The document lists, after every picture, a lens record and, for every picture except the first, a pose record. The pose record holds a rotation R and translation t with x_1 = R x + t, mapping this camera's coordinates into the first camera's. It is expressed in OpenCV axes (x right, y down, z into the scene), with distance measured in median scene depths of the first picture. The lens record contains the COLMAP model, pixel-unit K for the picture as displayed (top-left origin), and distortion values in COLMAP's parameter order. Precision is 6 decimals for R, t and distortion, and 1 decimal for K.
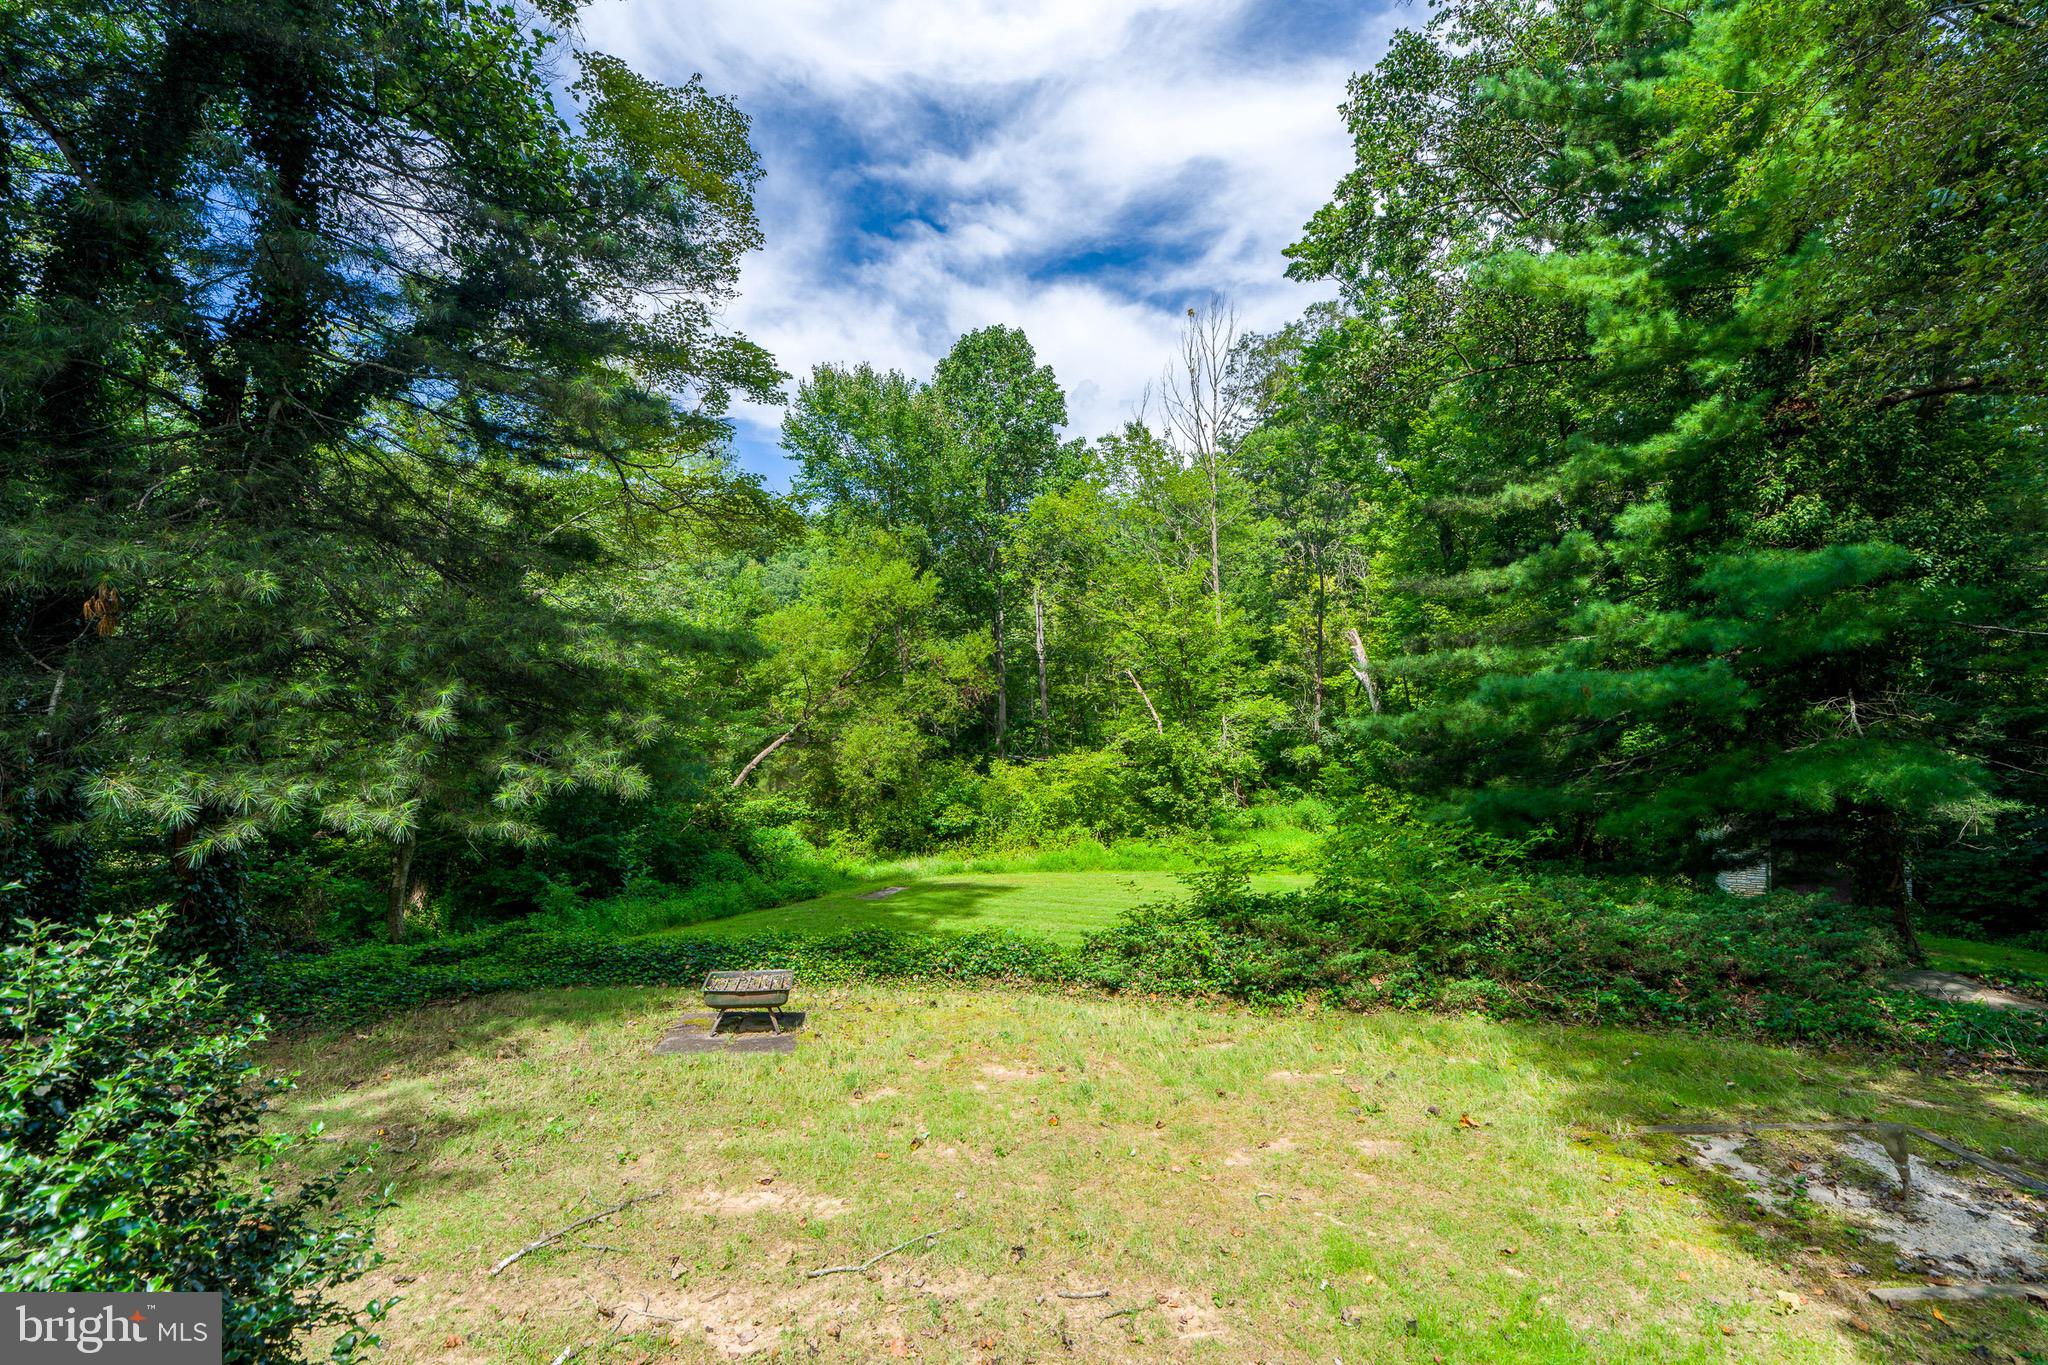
lens RADIAL K [[942.1, 0, 1006.5], [0, 942.1, 675.8], [0, 0, 1]] dist [-0.009150, 0.002093]
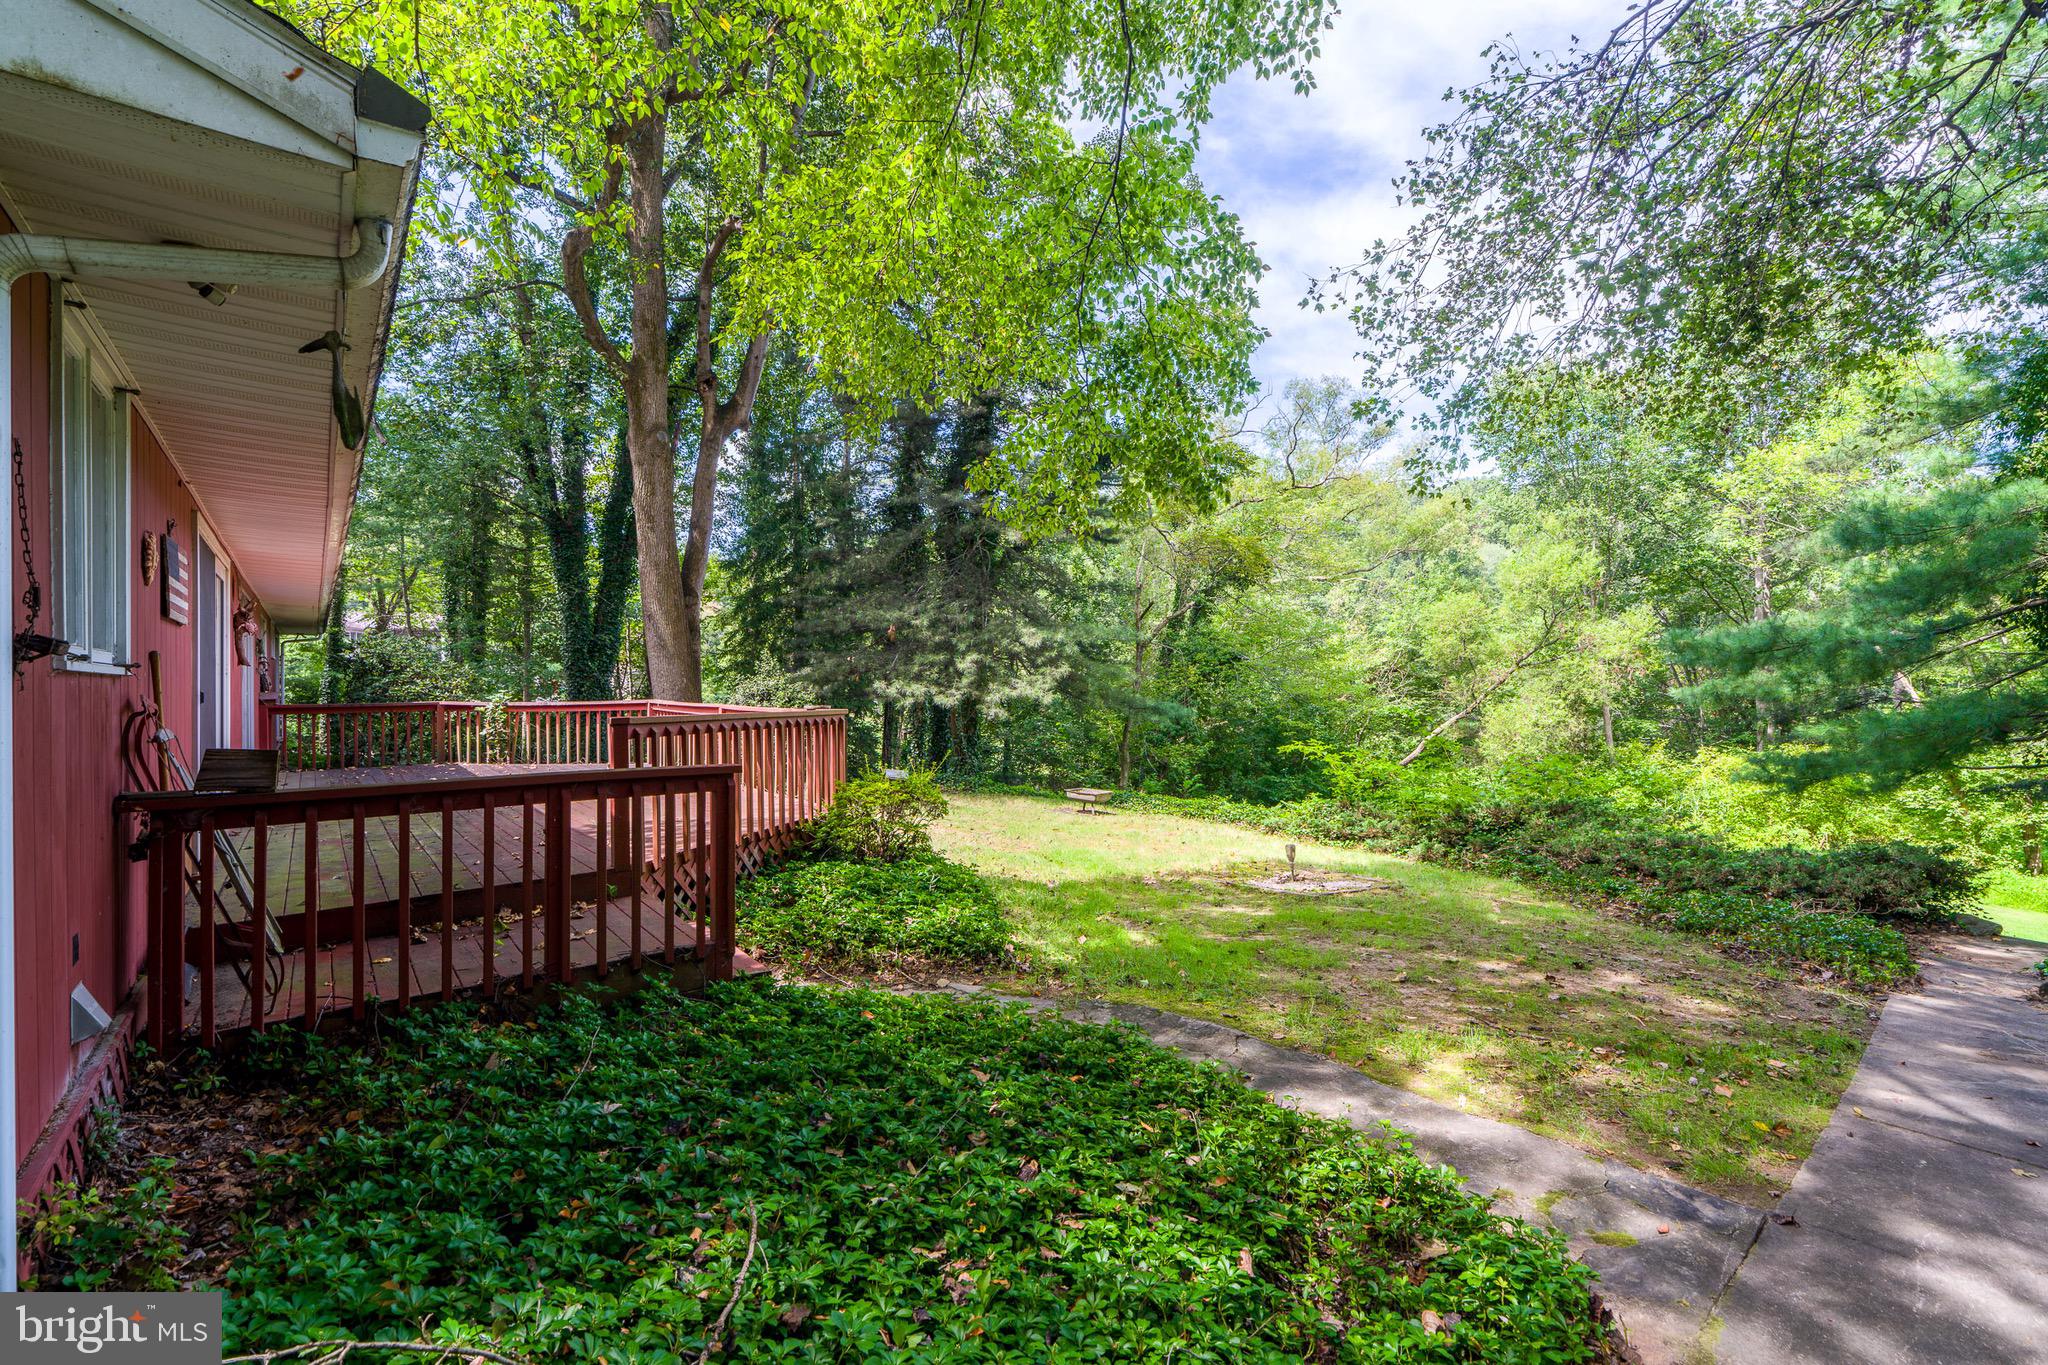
lens RADIAL K [[942.1, 0, 1045.8], [0, 942.1, 679.3], [0, 0, 1]] dist [-0.009150, 0.002093]
pose [[0.641876, 0.004366, -0.766796, 1.545820], [0.010118, 0.999849, 0.014162, 0.039182], [0.766741, -0.016849, 0.641735, -0.562771]]
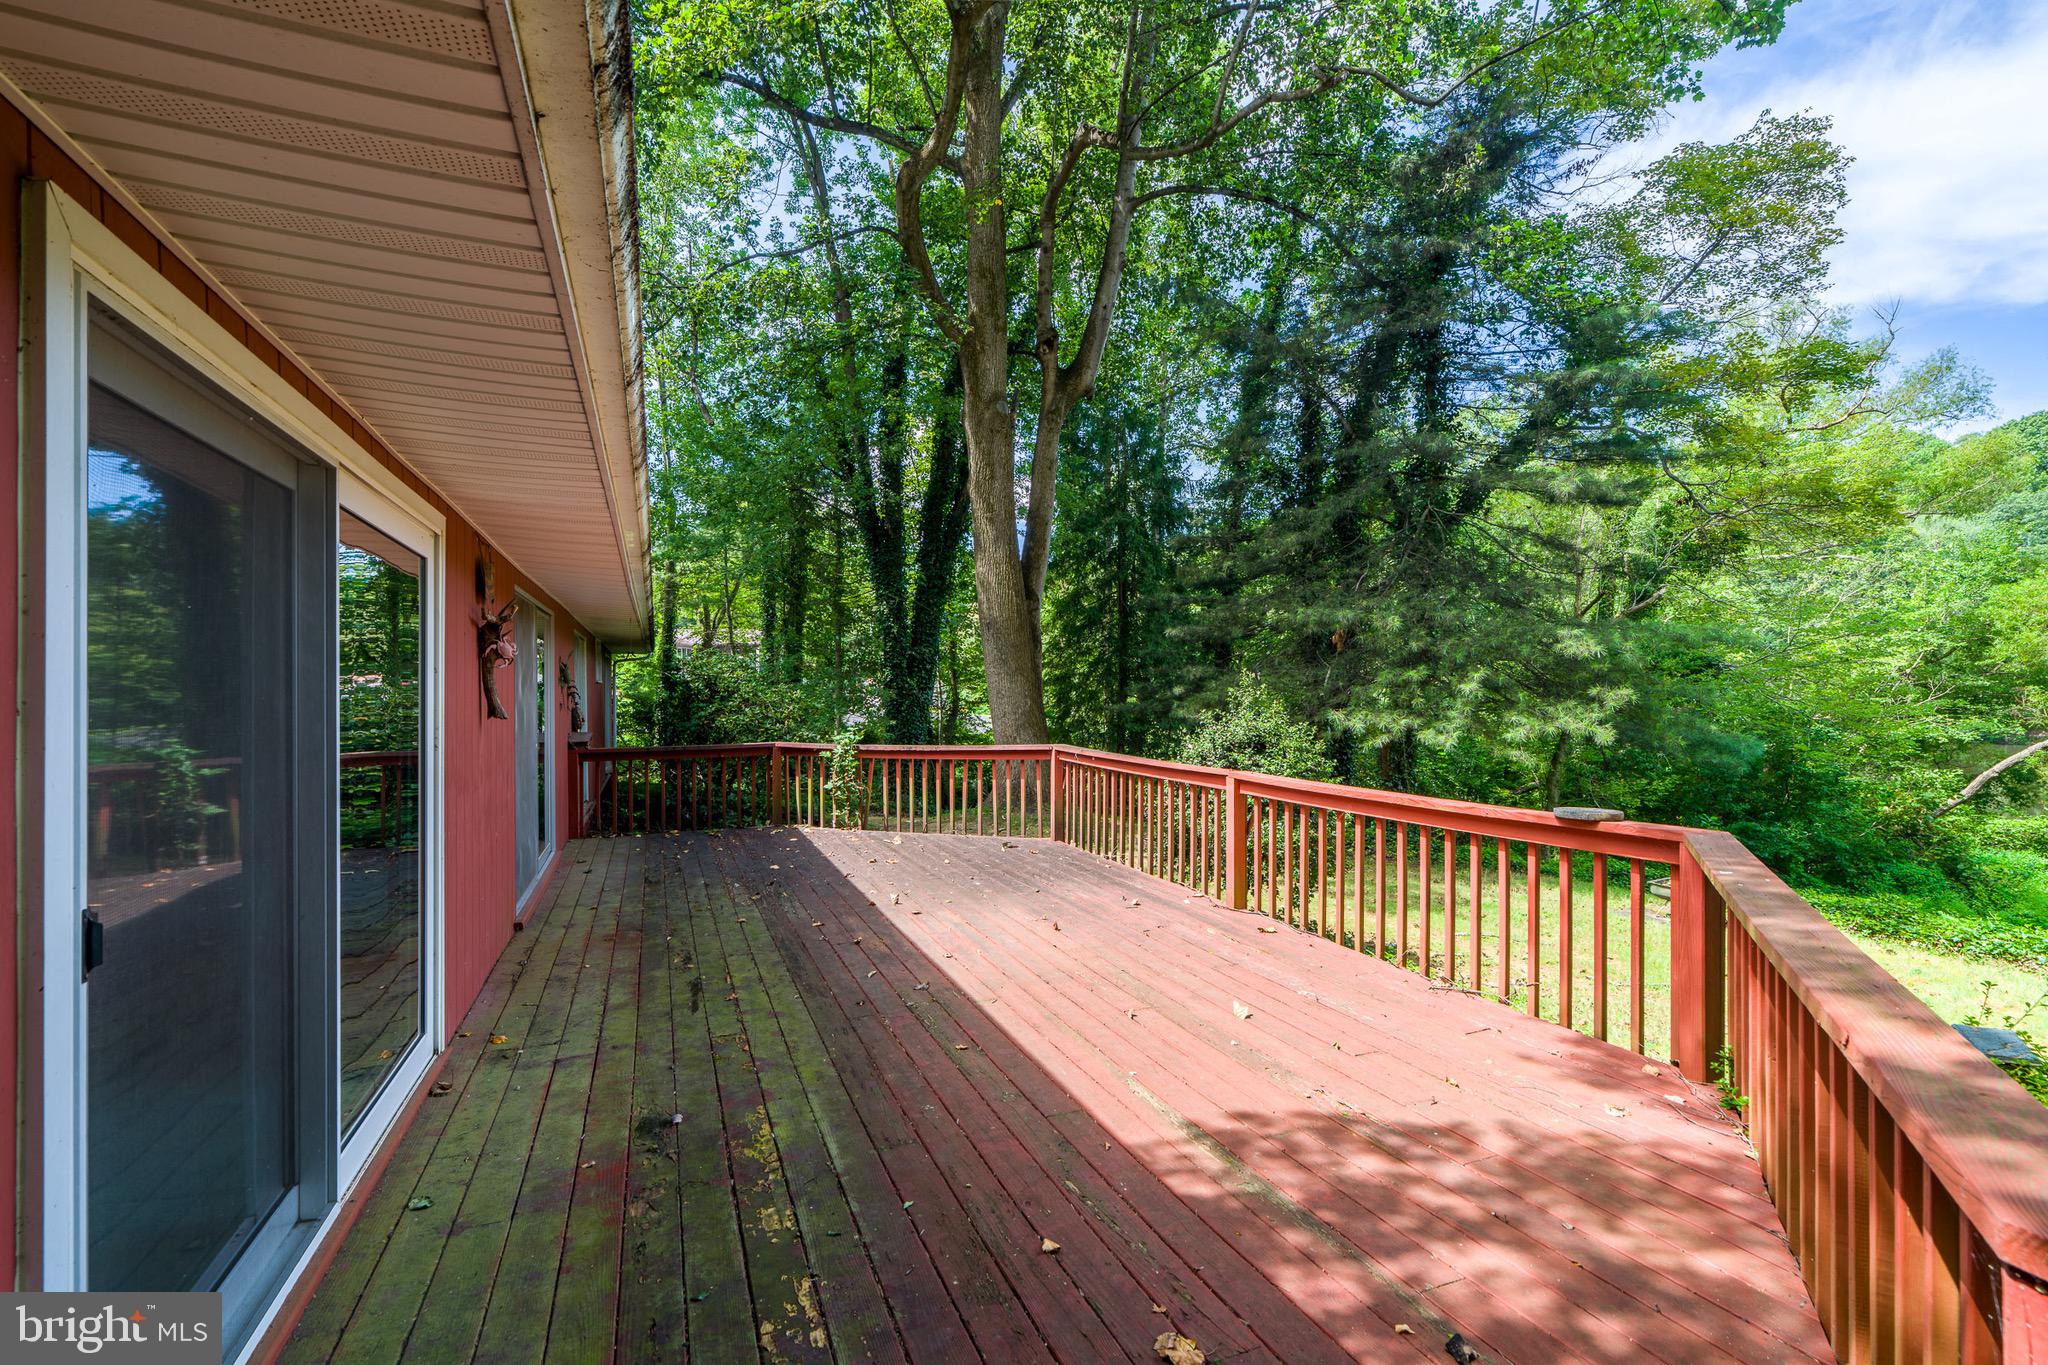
lens RADIAL K [[942.1, 0, 1025.0], [0, 942.1, 672.6], [0, 0, 1]] dist [-0.009150, 0.002093]
pose [[0.395628, -0.011505, -0.918339, 0.684187], [0.019568, 0.999800, -0.004096, 0.003021], [0.918202, -0.016349, 0.395774, -0.494379]]
